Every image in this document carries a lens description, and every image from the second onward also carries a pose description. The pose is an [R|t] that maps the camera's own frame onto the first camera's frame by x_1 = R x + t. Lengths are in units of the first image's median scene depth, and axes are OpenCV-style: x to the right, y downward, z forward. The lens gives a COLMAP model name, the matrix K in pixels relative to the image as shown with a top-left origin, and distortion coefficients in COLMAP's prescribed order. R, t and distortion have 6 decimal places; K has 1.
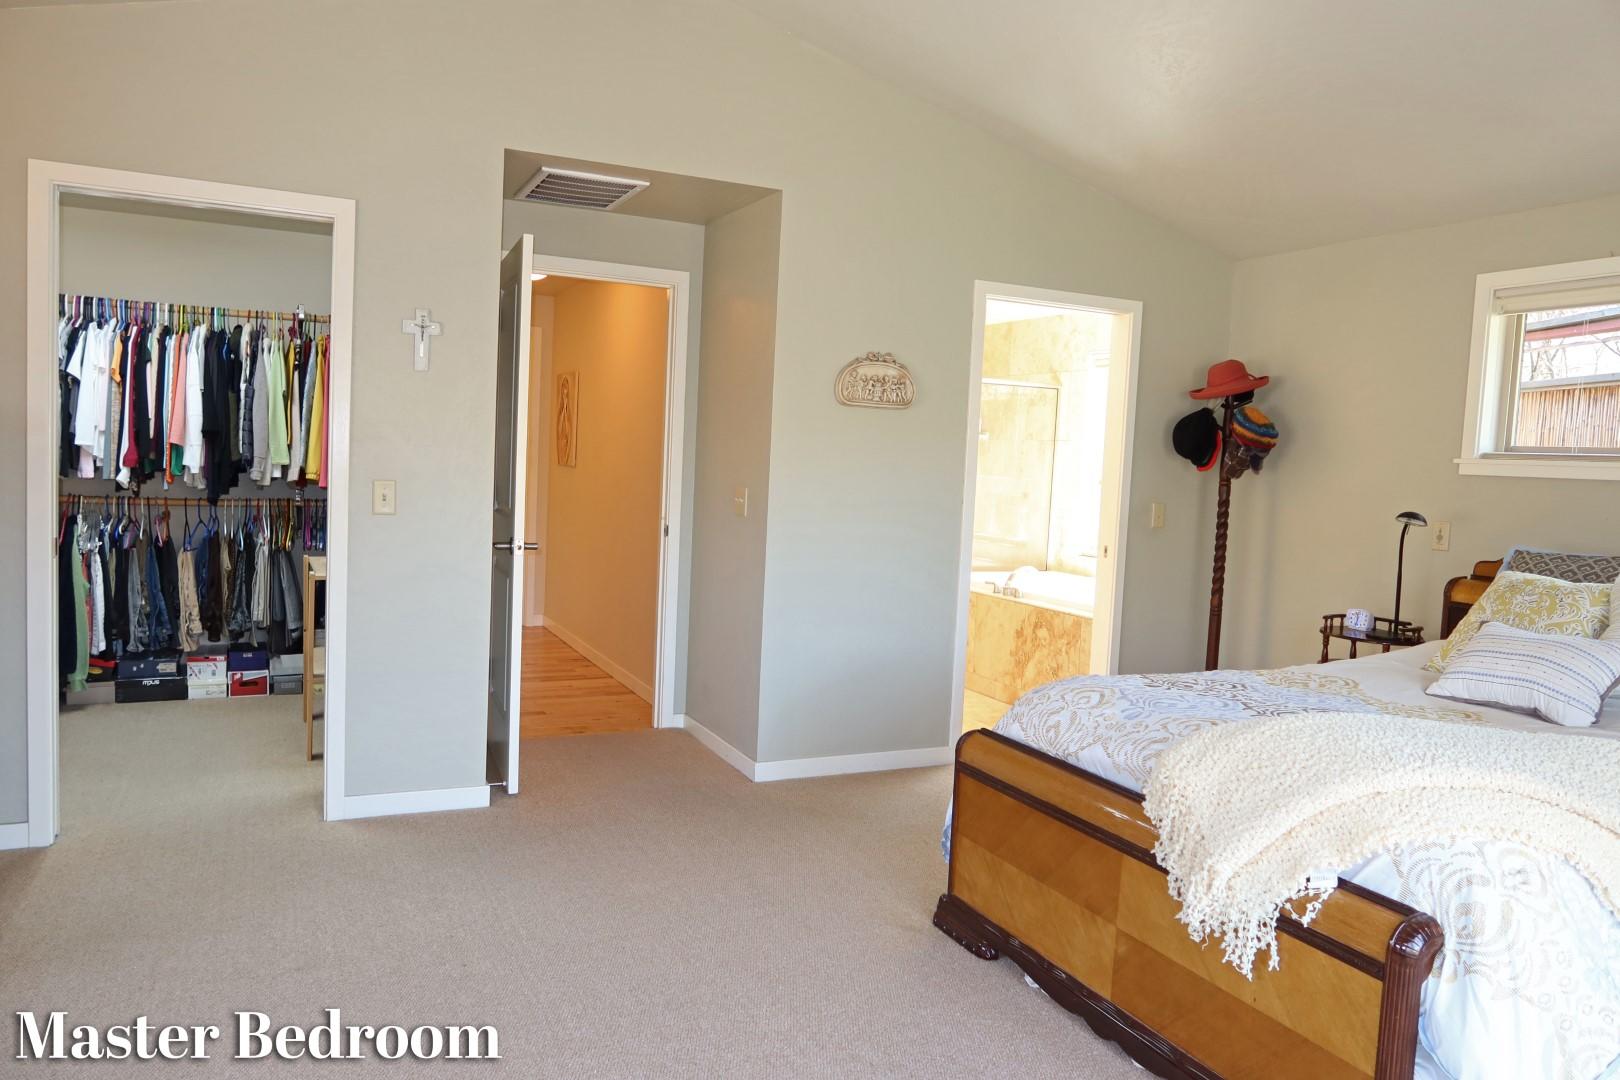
lens RADIAL K [[1104.3, 0, 813.2], [0, 1104.3, 533.8], [0, 0, 1]] dist [-0.029983, 0.005689]
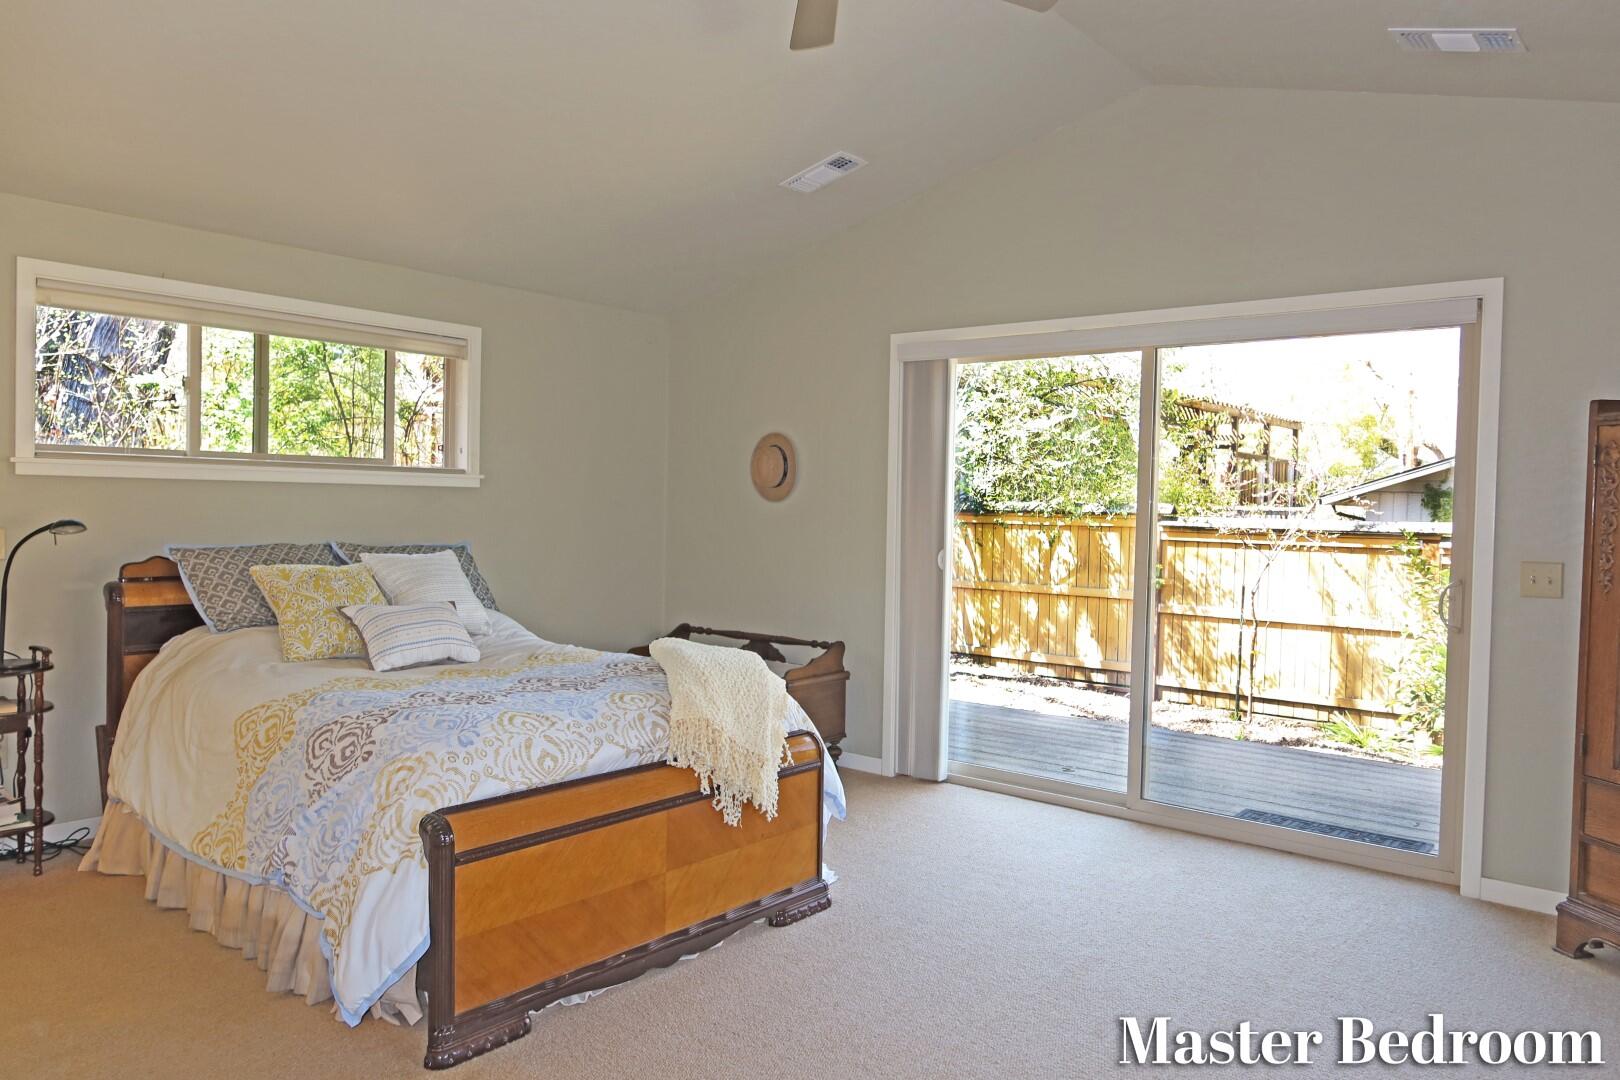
lens RADIAL K [[1104.3, 0, 813.4], [0, 1104.3, 542.0], [0, 0, 1]] dist [-0.029983, 0.005689]
pose [[-0.425908, -0.088458, 0.900432, -0.745805], [0.021739, 0.993921, 0.107925, -0.118800], [-0.904505, 0.065540, -0.421396, 1.142141]]
